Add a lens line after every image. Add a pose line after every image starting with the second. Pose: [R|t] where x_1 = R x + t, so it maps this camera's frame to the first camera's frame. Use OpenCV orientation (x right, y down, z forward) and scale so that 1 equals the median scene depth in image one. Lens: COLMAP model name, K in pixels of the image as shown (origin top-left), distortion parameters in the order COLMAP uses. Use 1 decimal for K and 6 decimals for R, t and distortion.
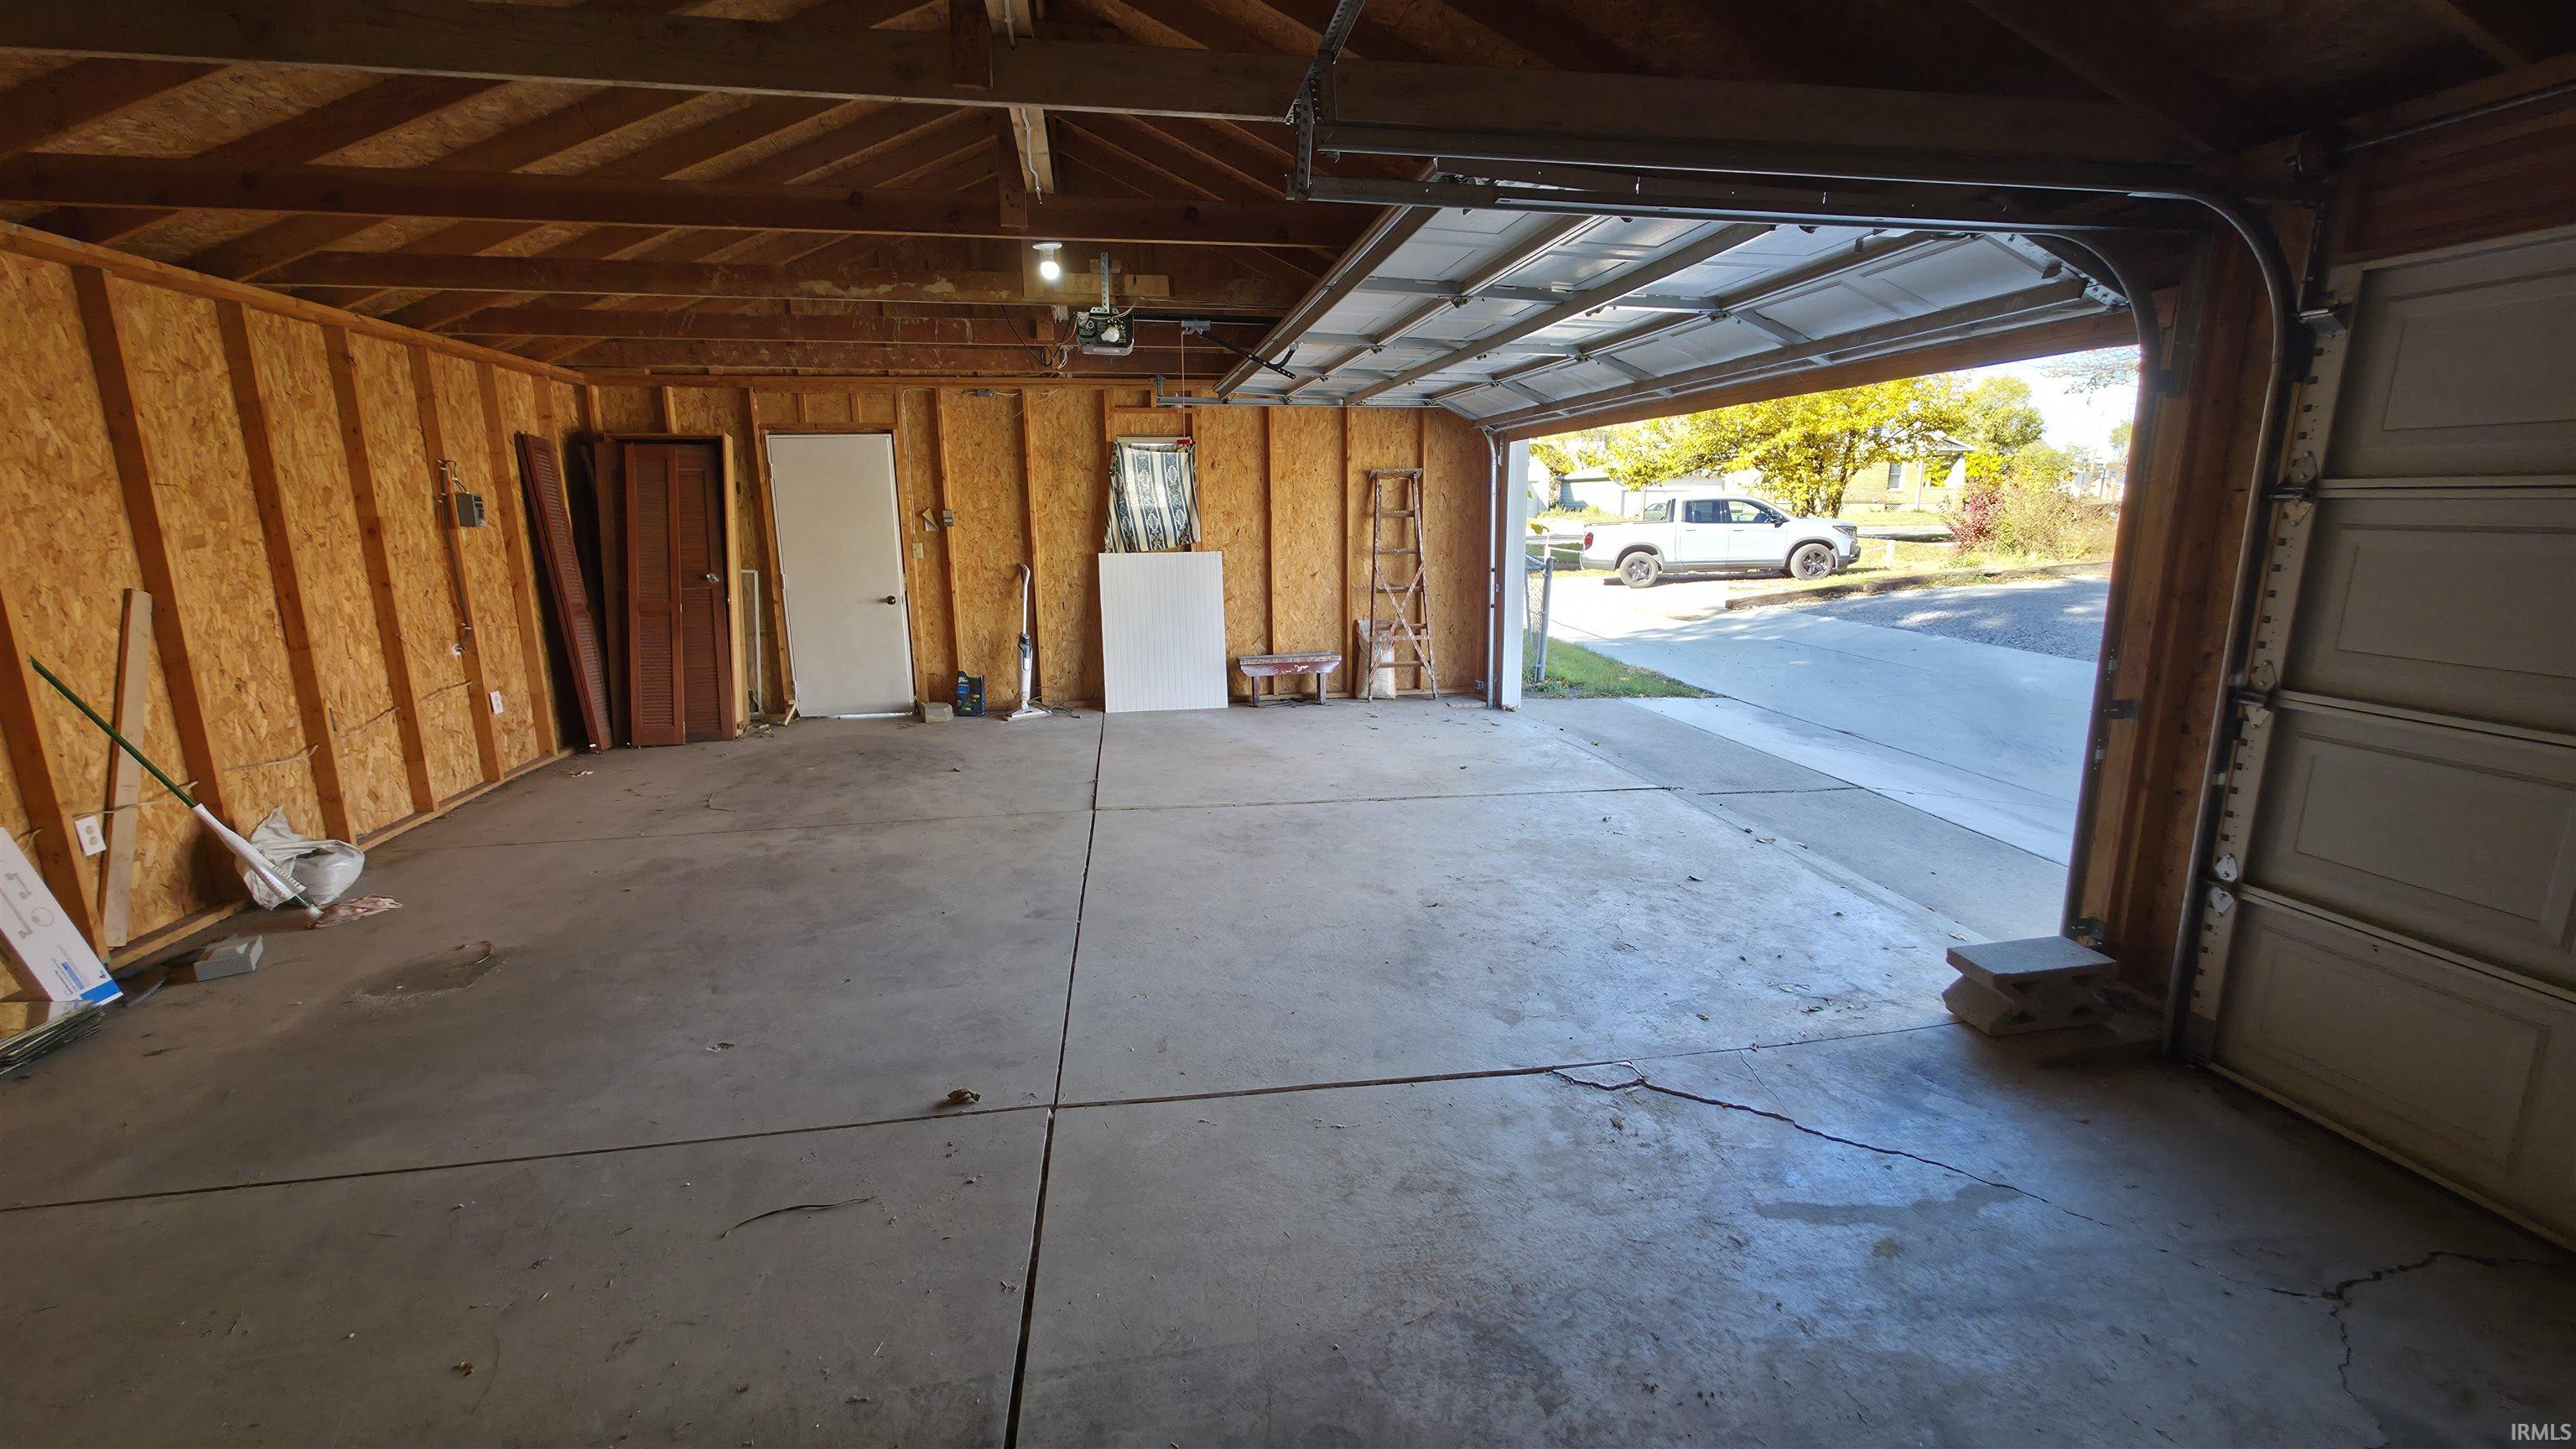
lens RADIAL K [[1034.8, 0, 1282.2], [0, 1034.8, 723.9], [0, 0, 1]] dist [0.003140, 0.000375]
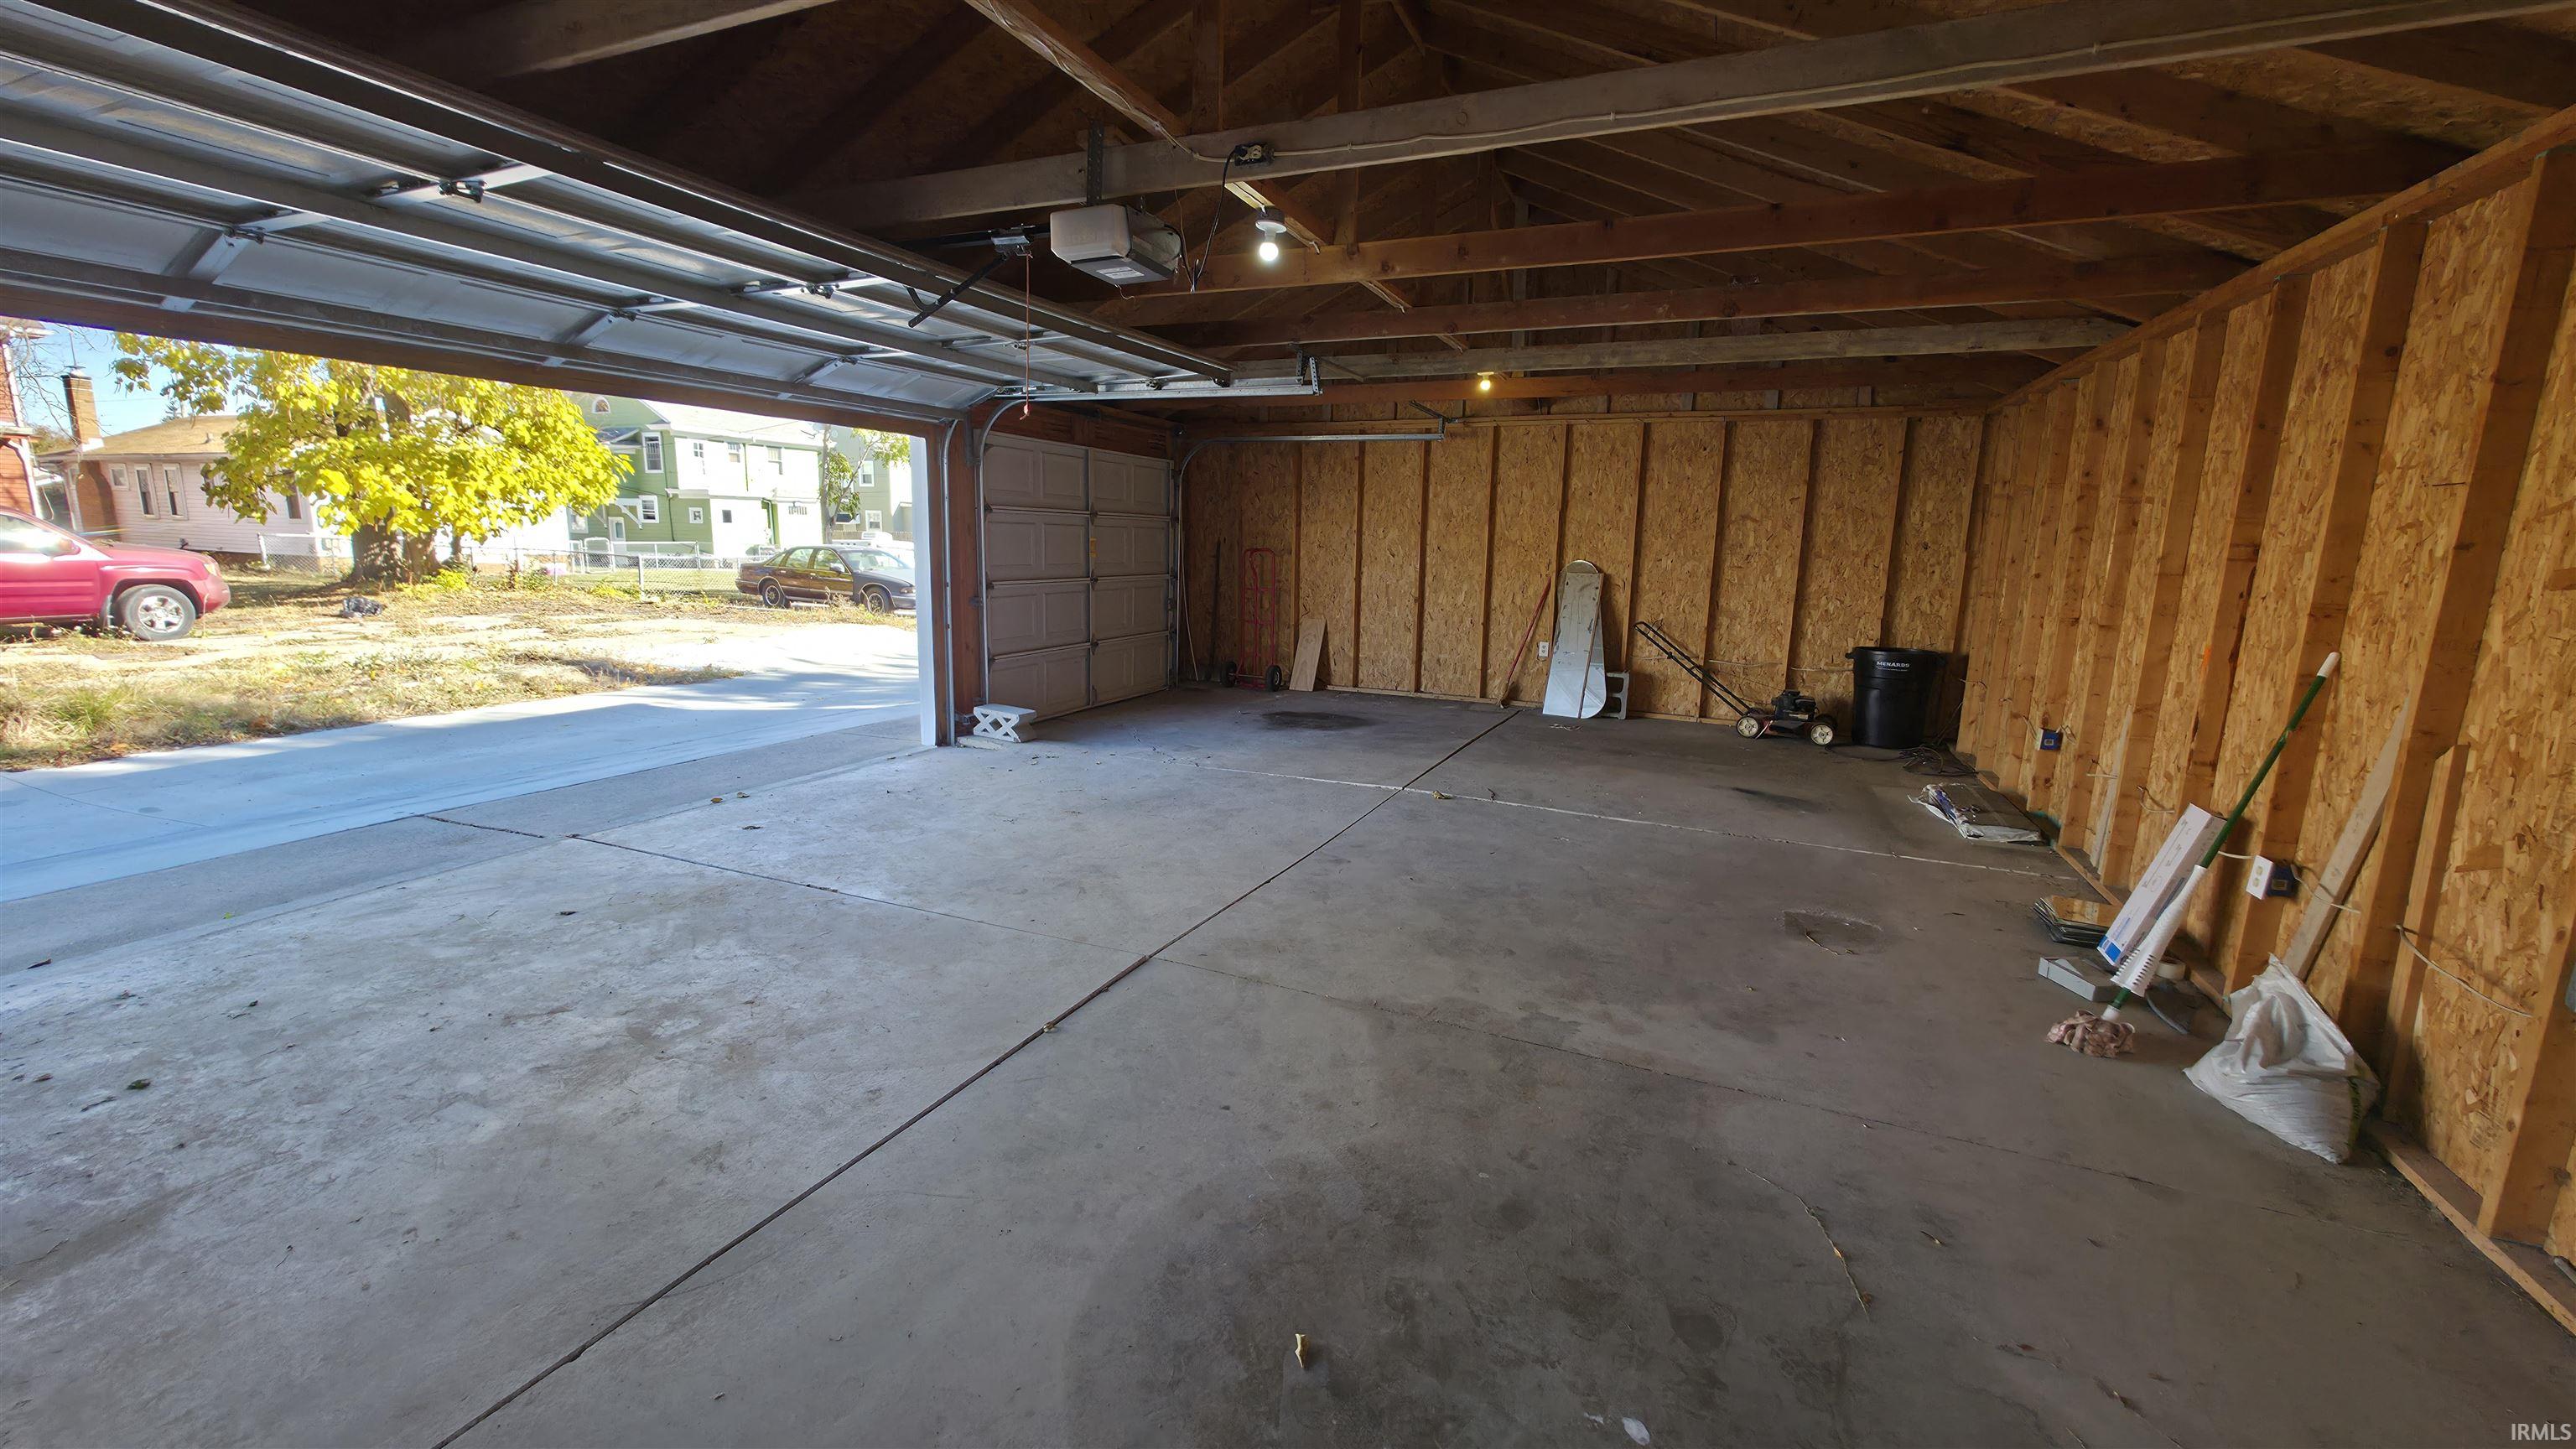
lens RADIAL K [[1034.8, 0, 1285.5], [0, 1034.8, 718.4], [0, 0, 1]] dist [0.003140, 0.000375]
pose [[-0.839746, -0.111210, 0.531468, -0.662158], [0.092272, 0.935336, 0.341514, -0.314214], [-0.535082, 0.335825, -0.775183, 1.581637]]
